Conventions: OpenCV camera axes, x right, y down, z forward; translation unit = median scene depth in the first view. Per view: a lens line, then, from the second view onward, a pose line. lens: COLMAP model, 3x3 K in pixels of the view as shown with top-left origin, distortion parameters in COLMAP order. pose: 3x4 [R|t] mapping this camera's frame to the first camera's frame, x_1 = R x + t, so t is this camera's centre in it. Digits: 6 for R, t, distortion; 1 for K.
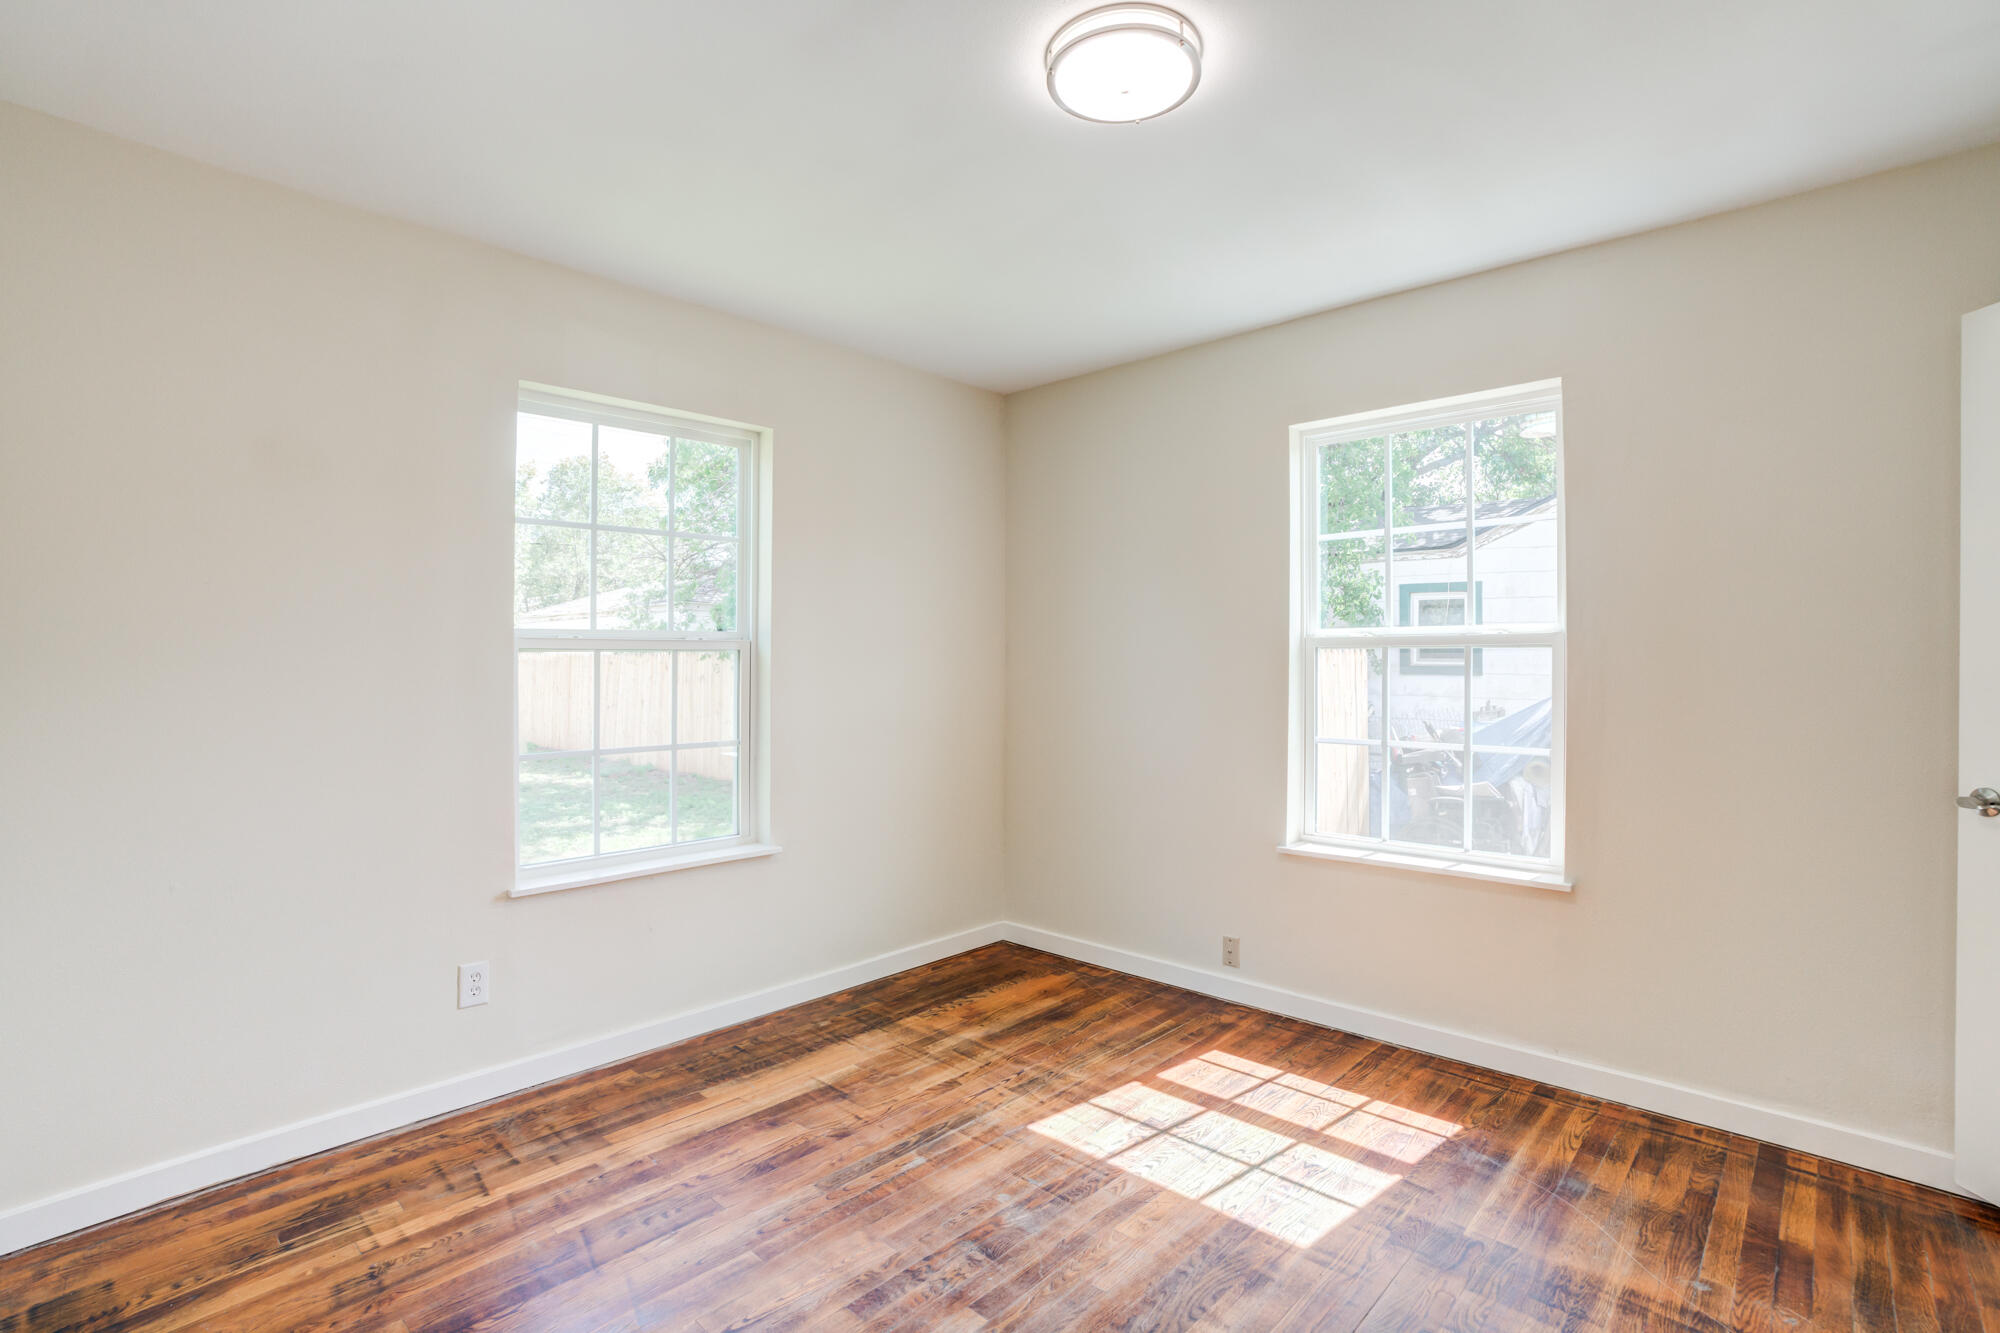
lens RADIAL K [[922.0, 0, 1002.2], [0, 922.0, 671.5], [0, 0, 1]] dist [-0.071463, 0.027623]
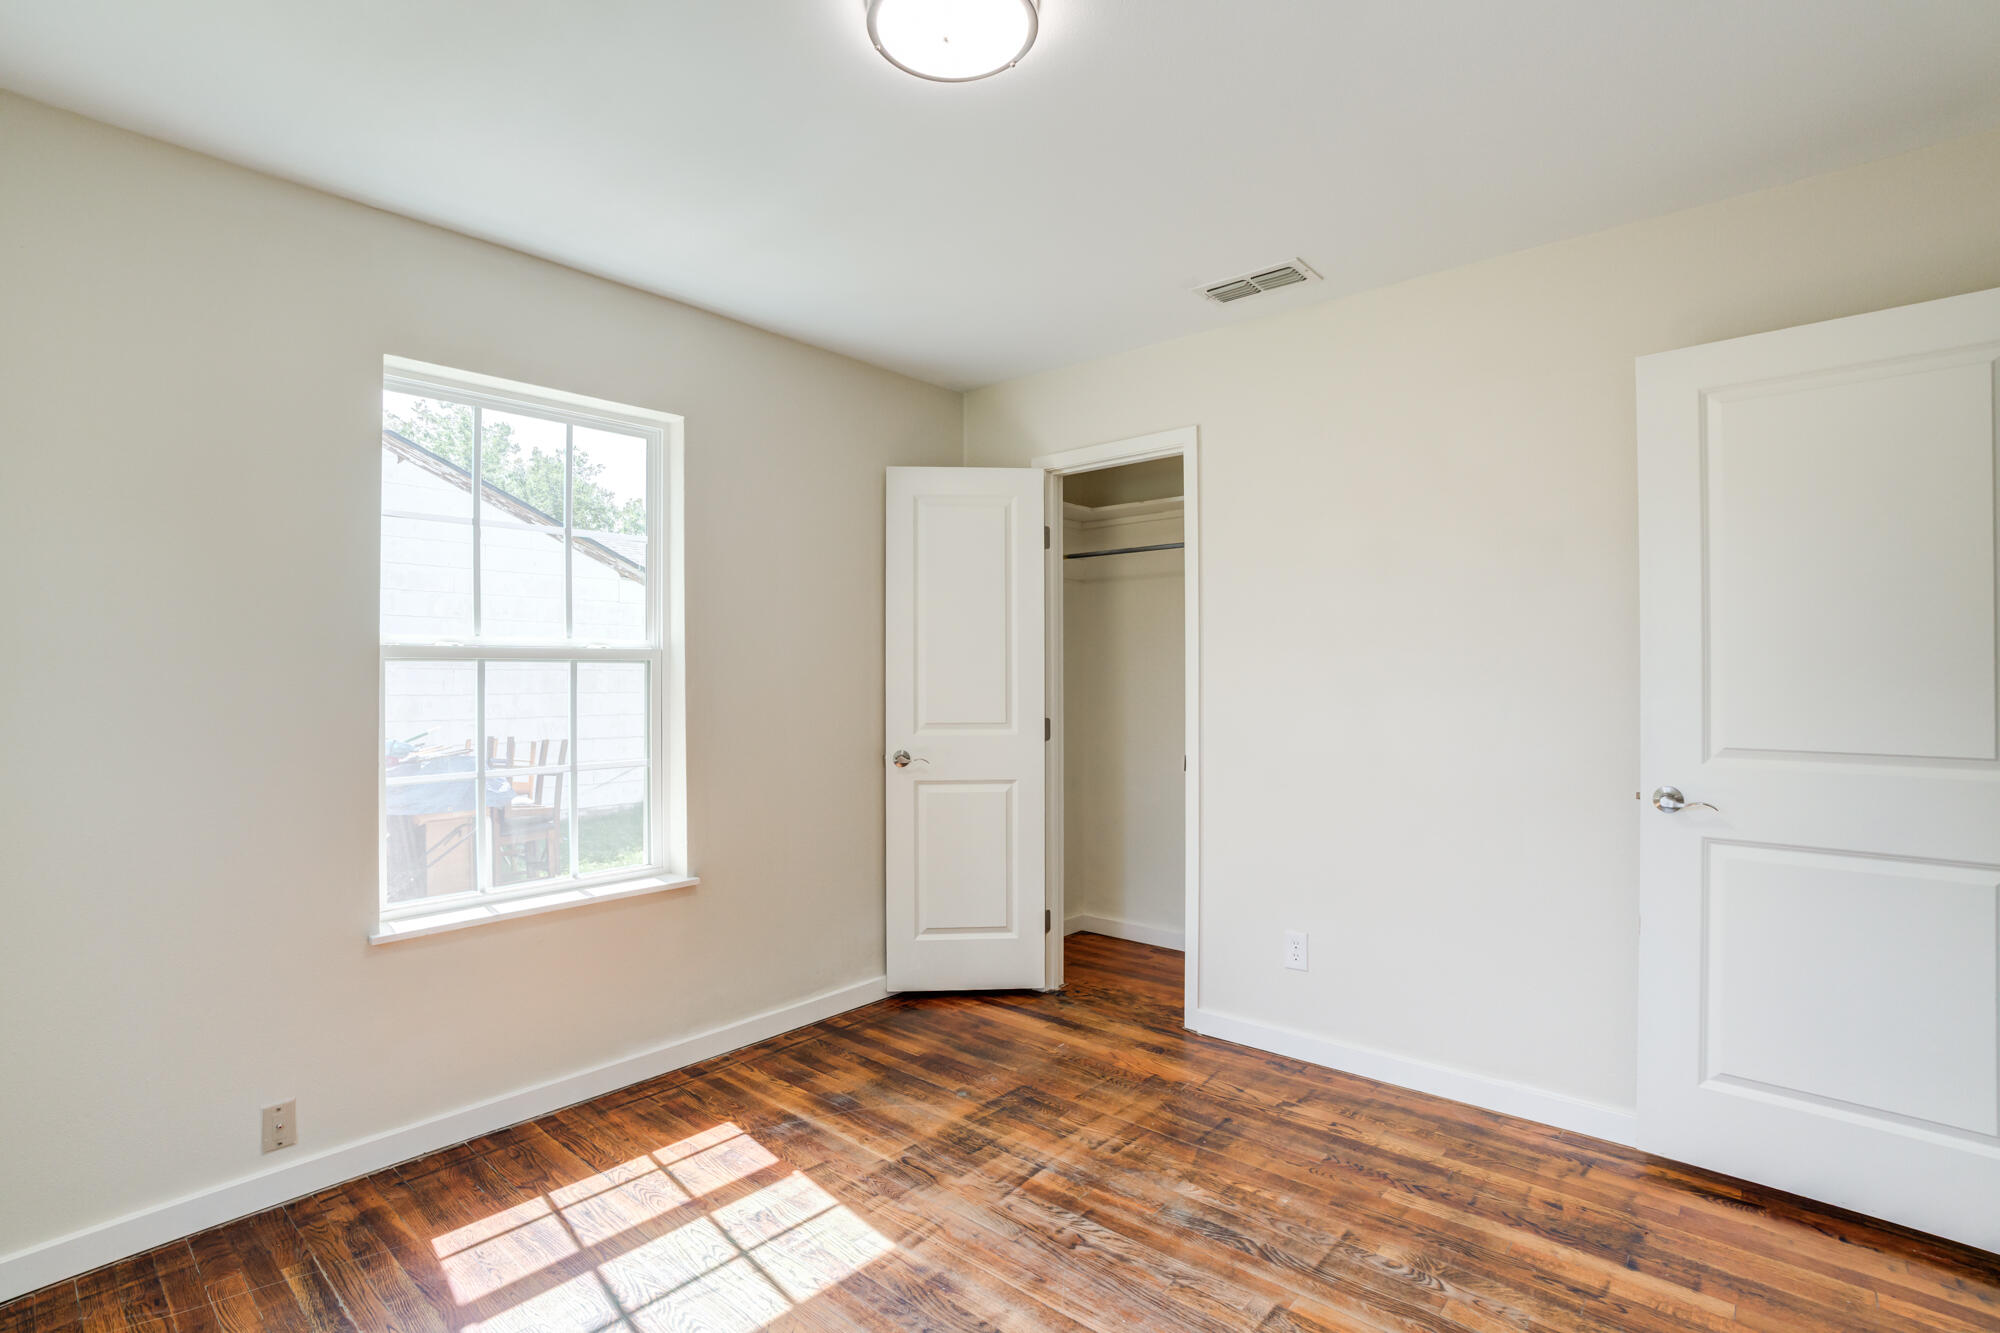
lens RADIAL K [[922.0, 0, 1002.2], [0, 922.0, 671.5], [0, 0, 1]] dist [-0.071463, 0.027623]
pose [[-0.021653, 0.005227, 0.999752, -0.536151], [0.018123, 0.999824, -0.004835, -0.004690], [-0.999601, 0.018014, -0.021744, 0.683409]]
